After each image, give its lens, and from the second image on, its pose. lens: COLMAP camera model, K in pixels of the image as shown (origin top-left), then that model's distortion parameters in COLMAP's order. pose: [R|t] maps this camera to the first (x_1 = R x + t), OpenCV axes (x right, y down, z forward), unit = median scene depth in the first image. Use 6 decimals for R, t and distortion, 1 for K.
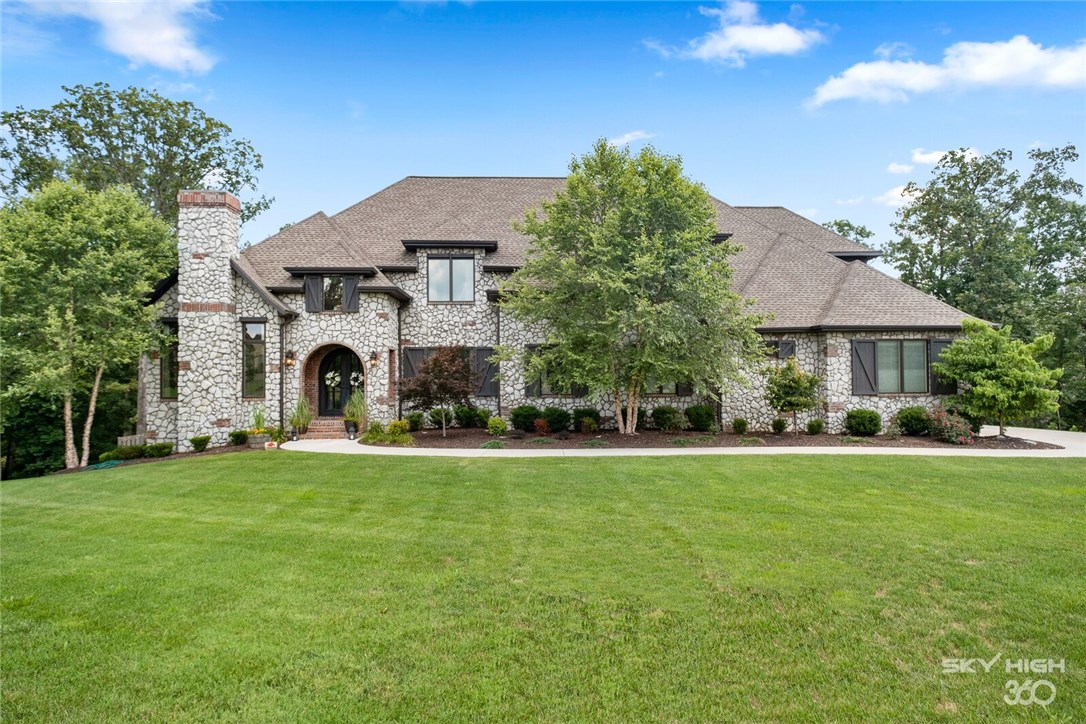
lens RADIAL K [[597.7, 0, 543.0], [0, 597.7, 362.0], [0, 0, 1]] dist [0.002408, 0.000137]
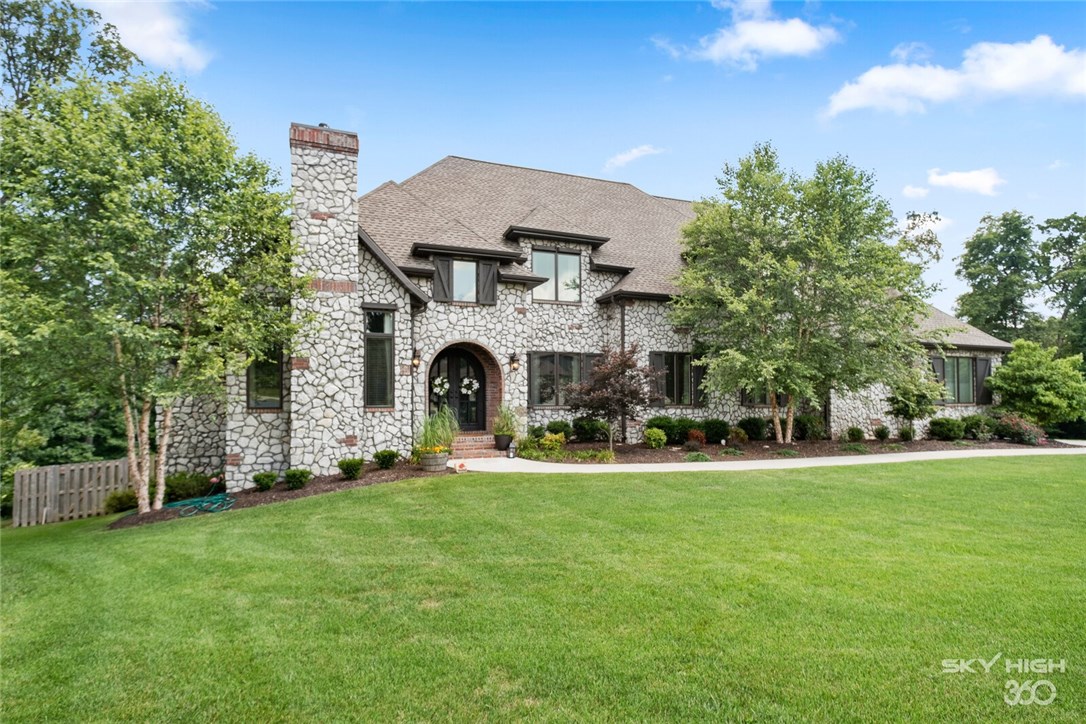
lens RADIAL K [[590.4, 0, 543.0], [0, 590.4, 381.4], [0, 0, 1]] dist [-0.000635, 0.000165]
pose [[0.938086, 0.014642, 0.346092, -0.546568], [-0.013595, 0.999893, -0.005451, 0.027061], [-0.346134, 0.000408, 0.938185, 0.211898]]
